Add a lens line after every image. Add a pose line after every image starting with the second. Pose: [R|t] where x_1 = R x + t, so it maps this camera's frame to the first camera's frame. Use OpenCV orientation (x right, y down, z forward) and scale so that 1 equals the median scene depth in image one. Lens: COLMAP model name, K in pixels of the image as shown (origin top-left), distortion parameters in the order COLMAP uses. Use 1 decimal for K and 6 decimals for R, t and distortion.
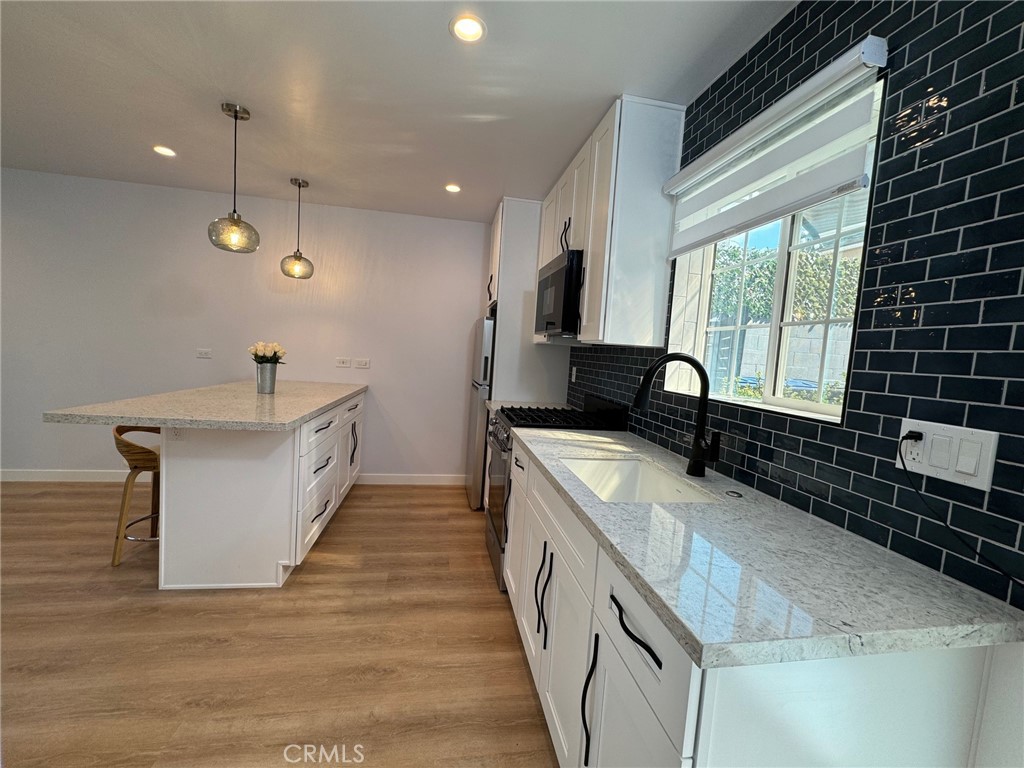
lens RADIAL K [[408.7, 0, 512.1], [0, 408.7, 385.1], [0, 0, 1]] dist [-0.002973, 0.001017]
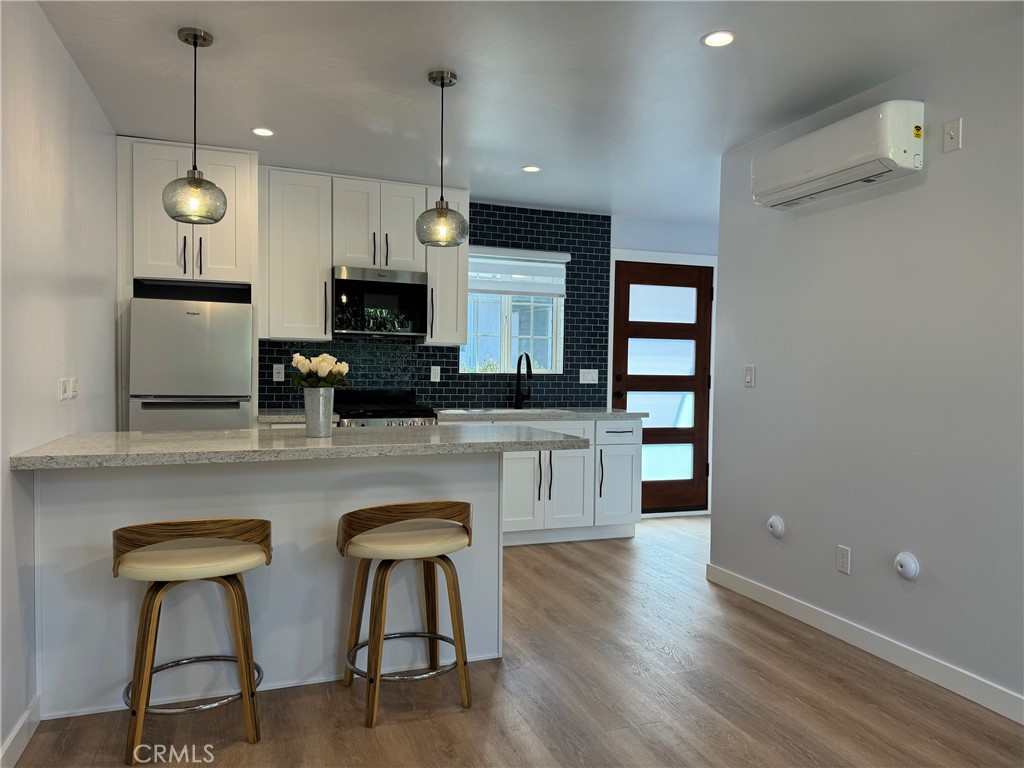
lens RADIAL K [[704.6, 0, 511.9], [0, 704.6, 390.0], [0, 0, 1]] dist [0.058463, -0.064213]
pose [[-0.169862, -0.099894, 0.980392, -2.069571], [0.053966, 0.992413, 0.110469, -0.186941], [-0.983989, 0.071672, -0.163183, 1.086603]]
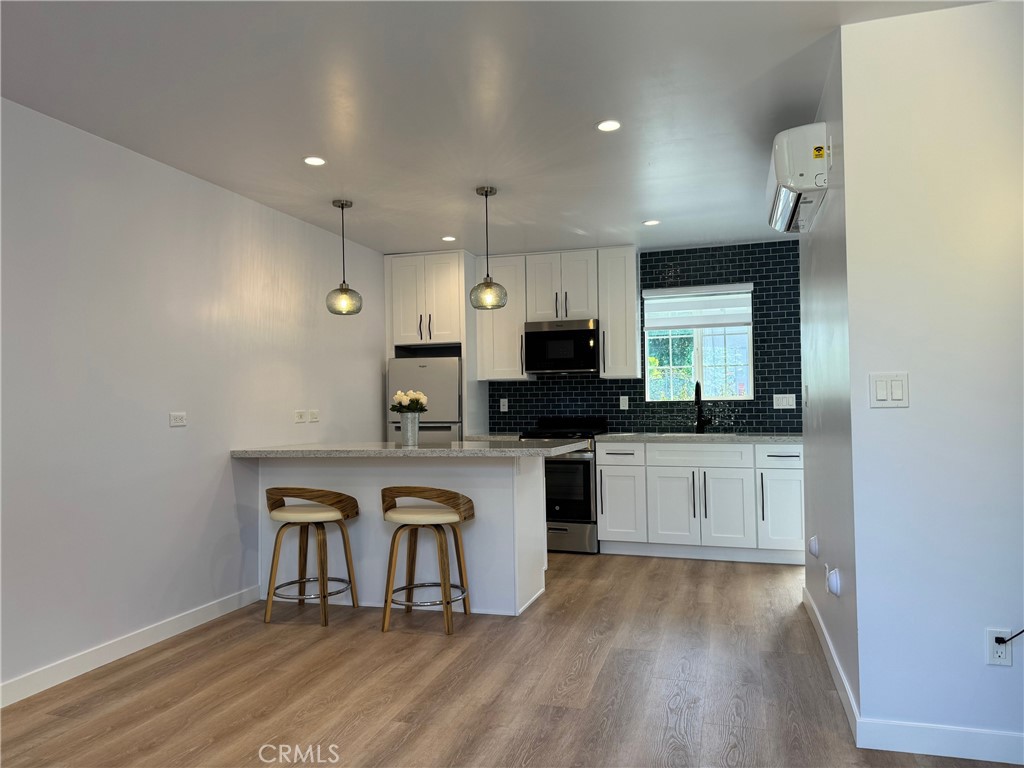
lens RADIAL K [[704.6, 0, 516.9], [0, 704.6, 384.3], [0, 0, 1]] dist [0.058463, -0.064213]
pose [[0.452752, -0.048701, 0.890305, -2.333252], [0.118182, 0.992975, -0.005782, -0.099037], [-0.883769, 0.107836, 0.455327, 0.063296]]
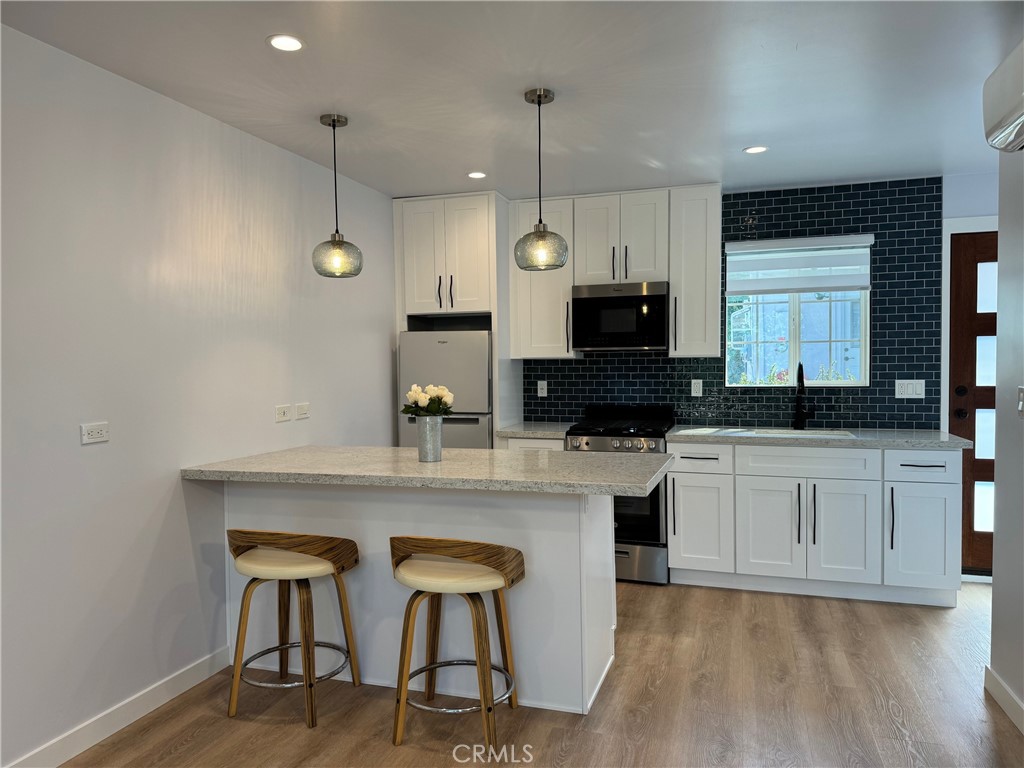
lens RADIAL K [[704.6, 0, 512.0], [0, 704.6, 387.9], [0, 0, 1]] dist [0.058463, -0.064213]
pose [[0.472663, -0.104238, 0.875057, -1.876404], [0.115443, 0.991747, 0.055781, -0.181142], [-0.873649, 0.074654, 0.480795, 0.401272]]
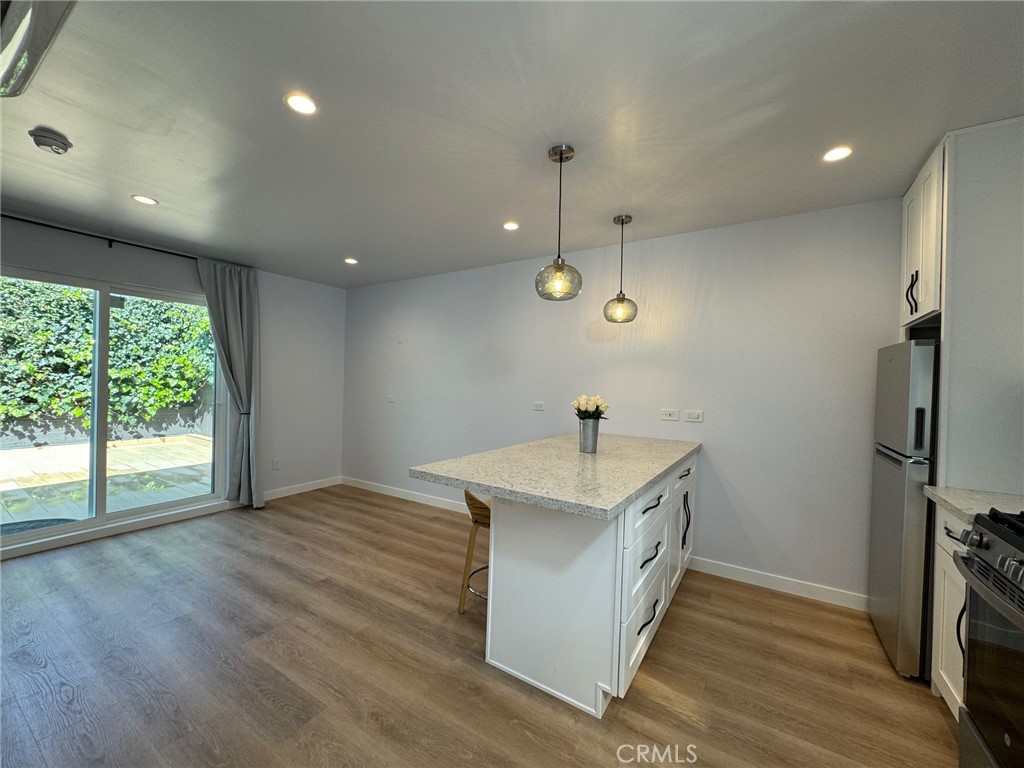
lens RADIAL K [[408.7, 0, 511.6], [0, 408.7, 383.6], [0, 0, 1]] dist [-0.002973, 0.001017]
pose [[0.739190, -0.045760, -0.671941, -0.144790], [-0.028478, 0.994673, -0.099067, -0.043572], [0.672895, 0.092365, 0.733949, 0.264698]]
